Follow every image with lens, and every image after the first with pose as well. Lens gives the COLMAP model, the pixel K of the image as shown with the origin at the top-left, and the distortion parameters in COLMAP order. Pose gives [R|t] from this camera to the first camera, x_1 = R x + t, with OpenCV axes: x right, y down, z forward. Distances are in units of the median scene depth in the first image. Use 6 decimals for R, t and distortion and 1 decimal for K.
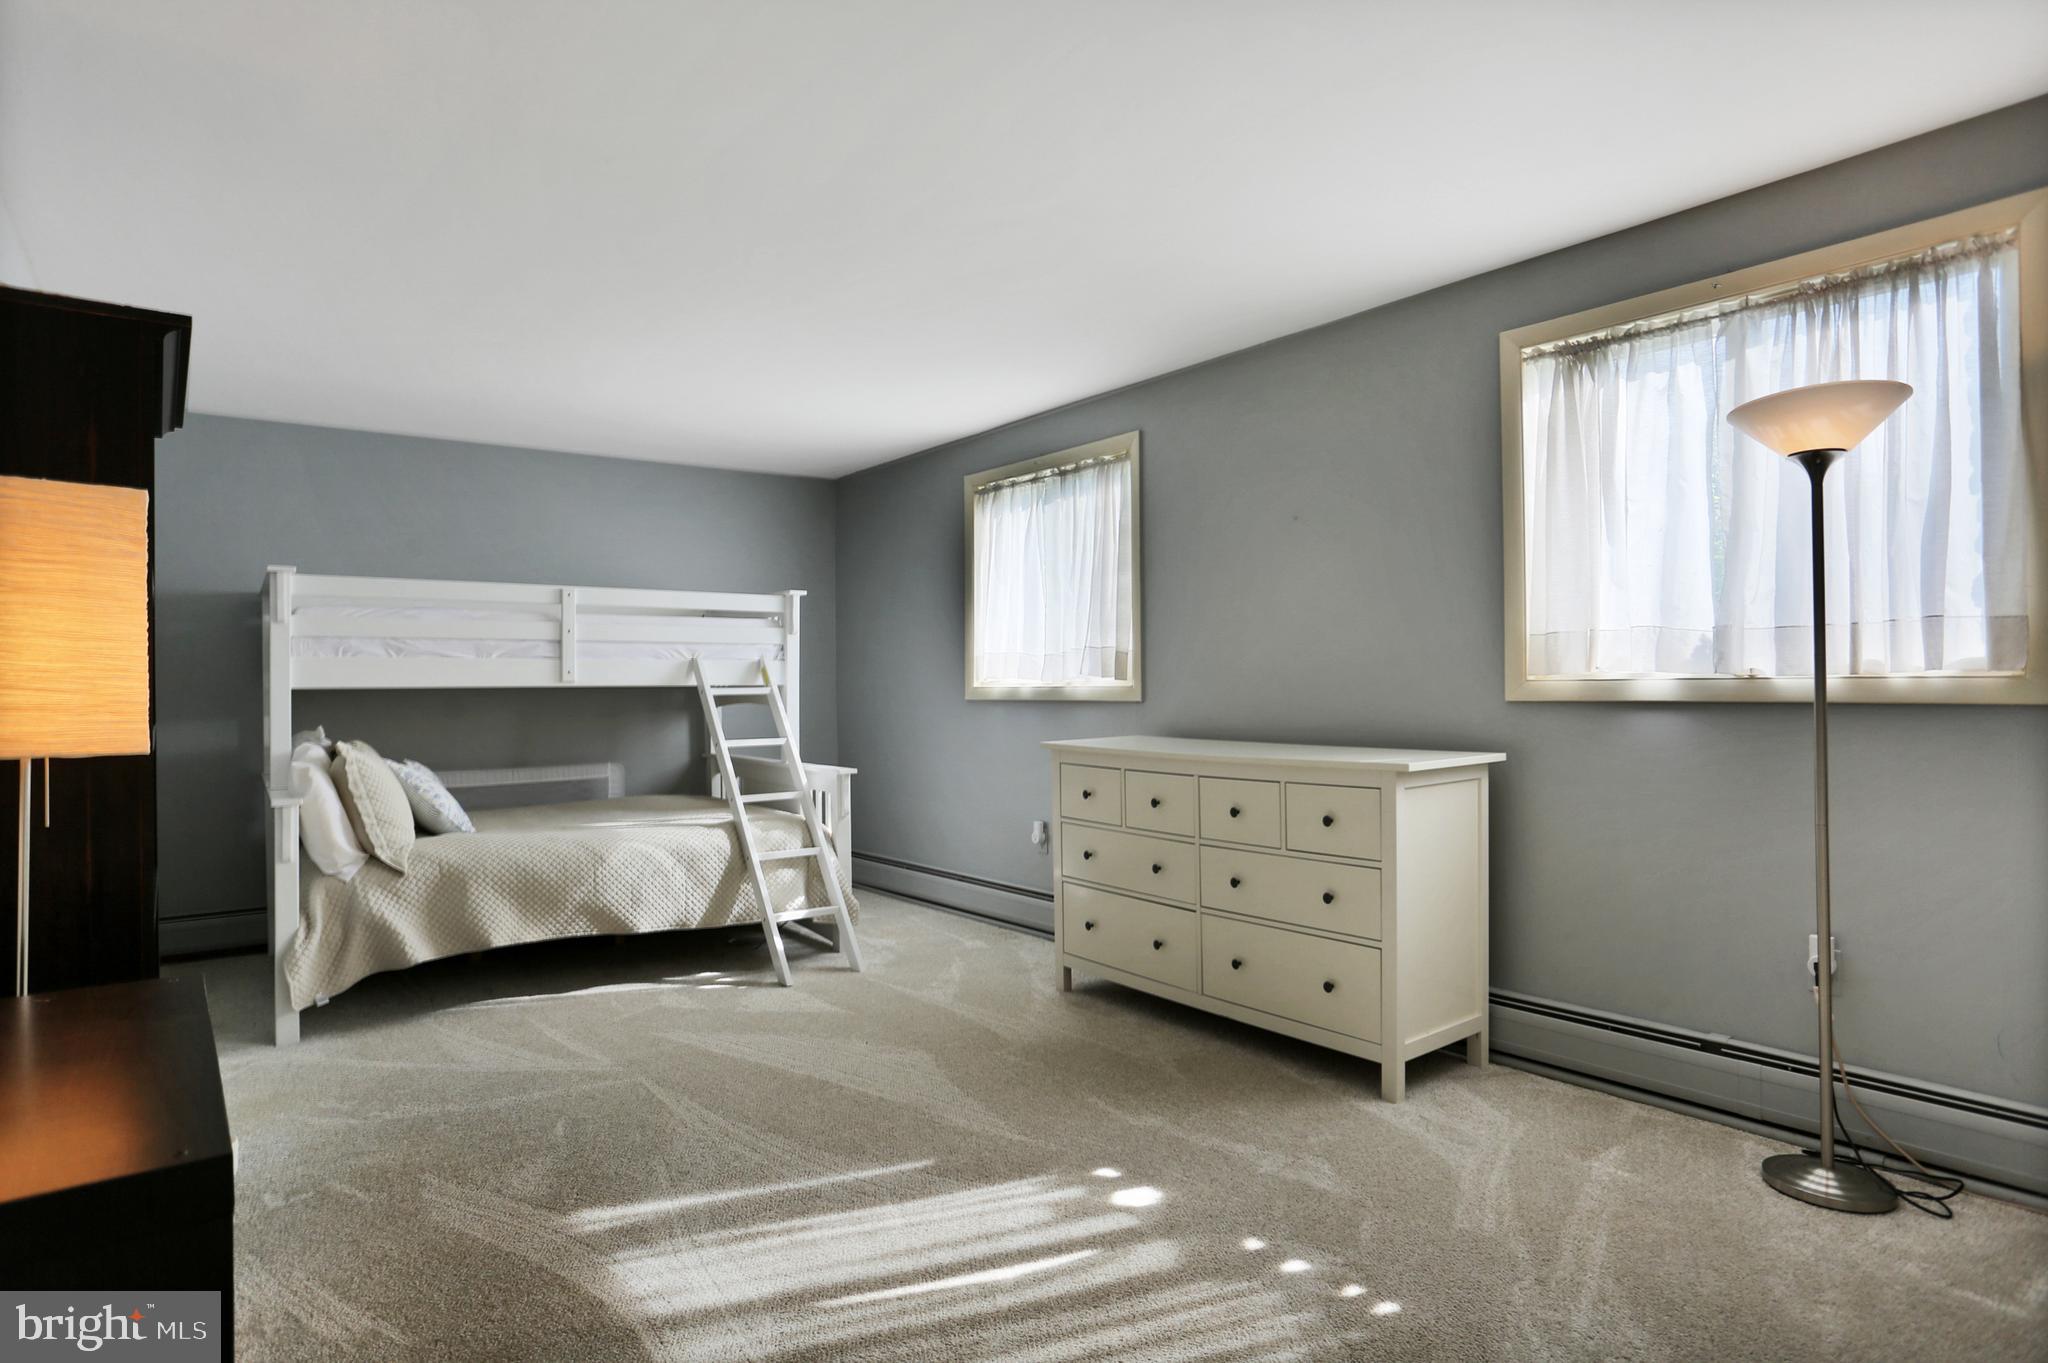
lens RADIAL K [[1098.0, 0, 1024.0], [0, 1098.0, 681.5], [0, 0, 1]] dist [-0.088879, 0.051337]
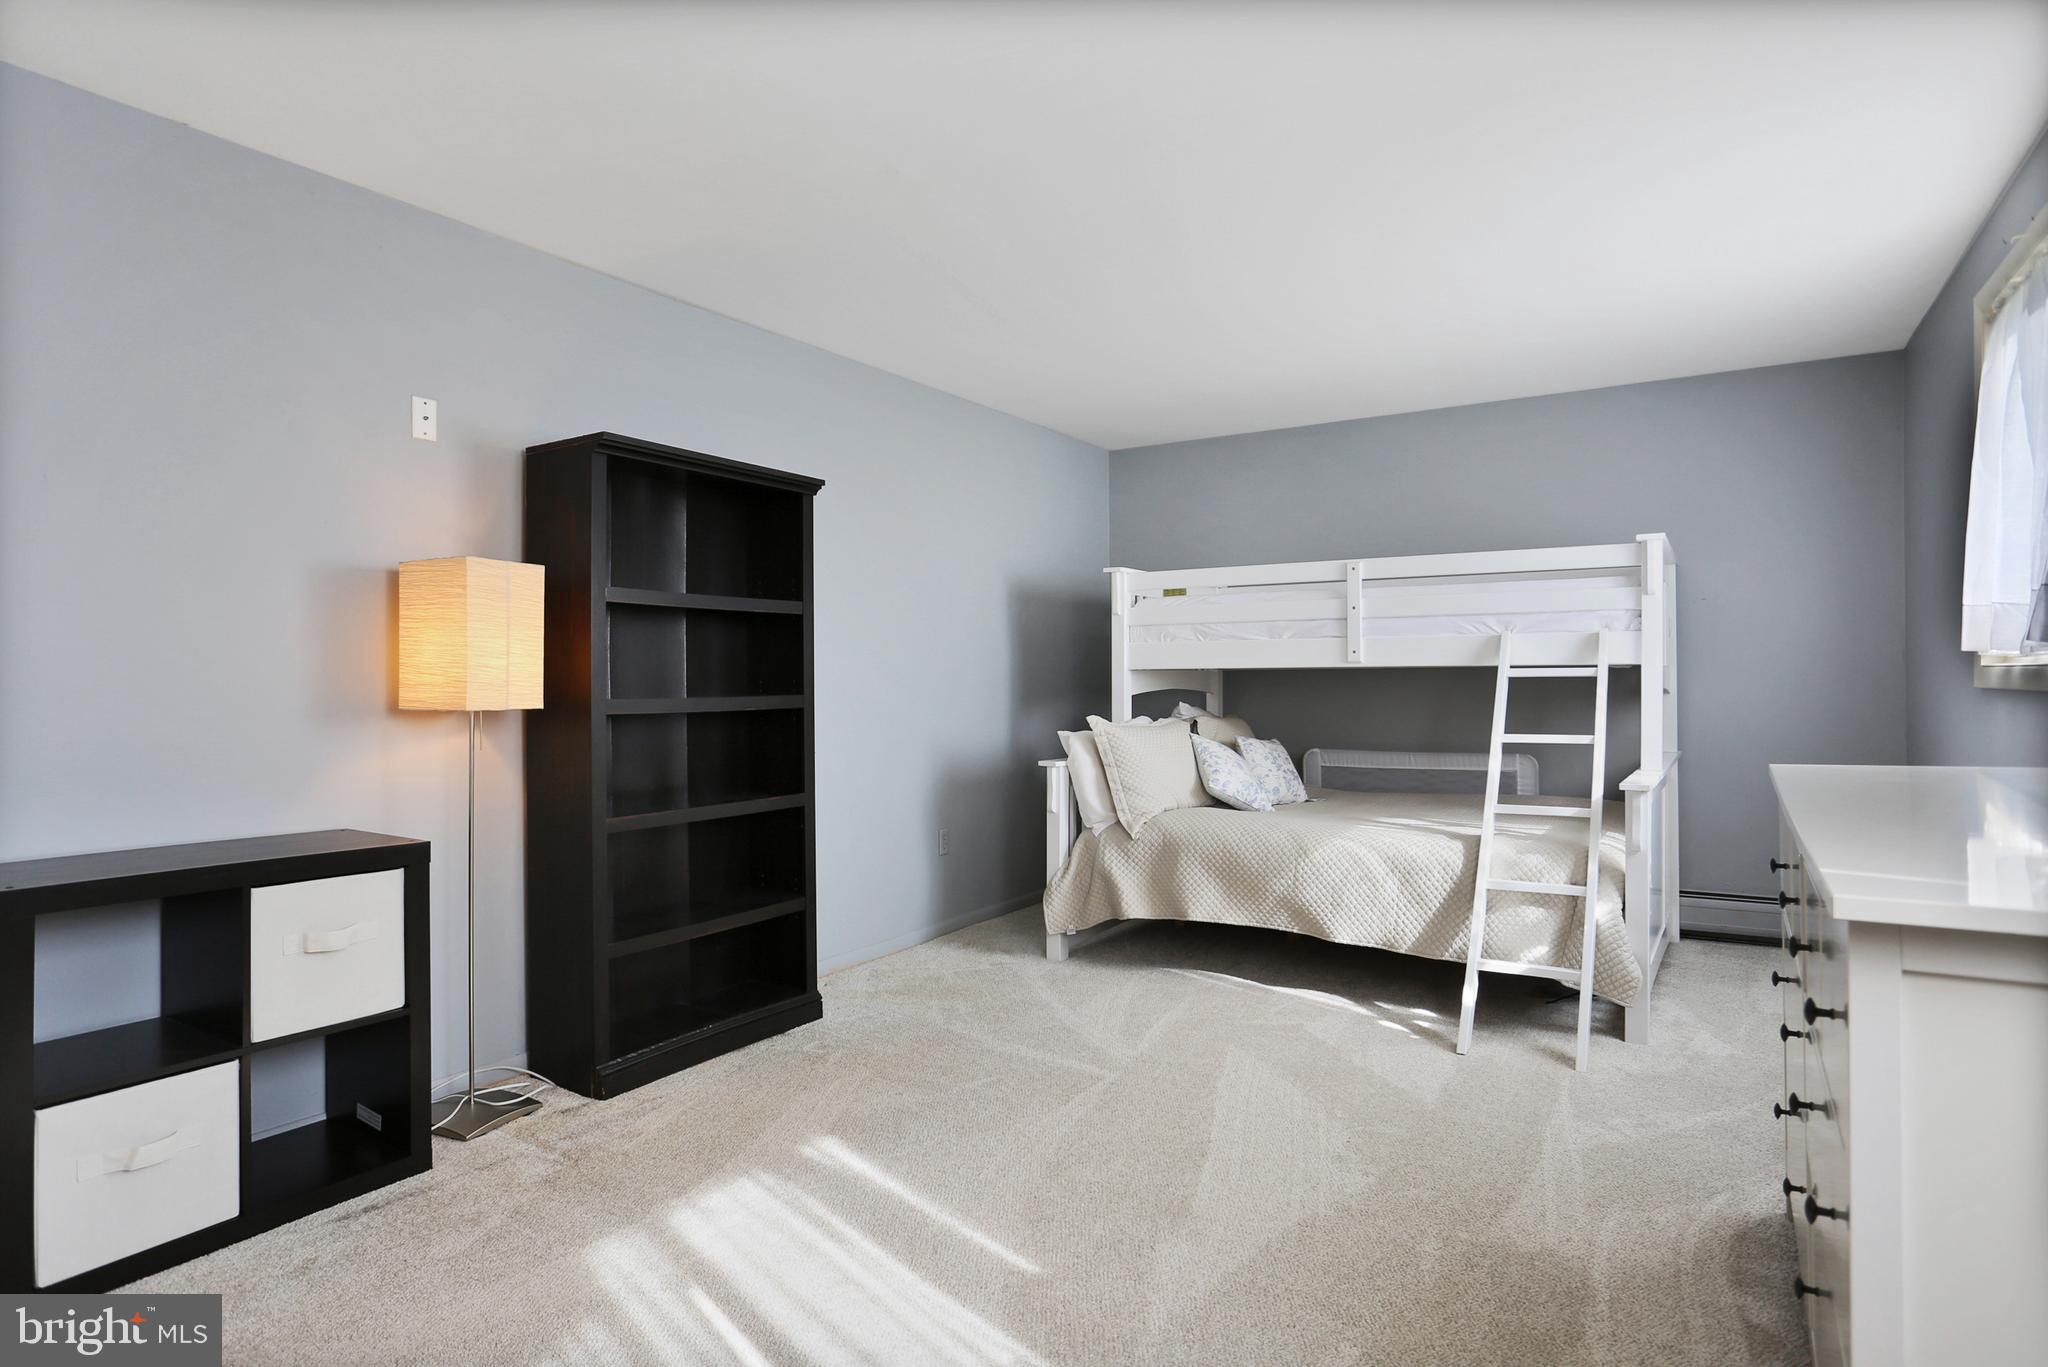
lens RADIAL K [[1098.0, 0, 1024.0], [0, 1098.0, 683.5], [0, 0, 1]] dist [-0.088879, 0.051337]
pose [[0.338274, 0.011564, -0.940977, 0.421455], [0.009695, 0.999829, 0.015772, 0.001347], [0.940998, -0.014458, 0.338104, 0.478179]]
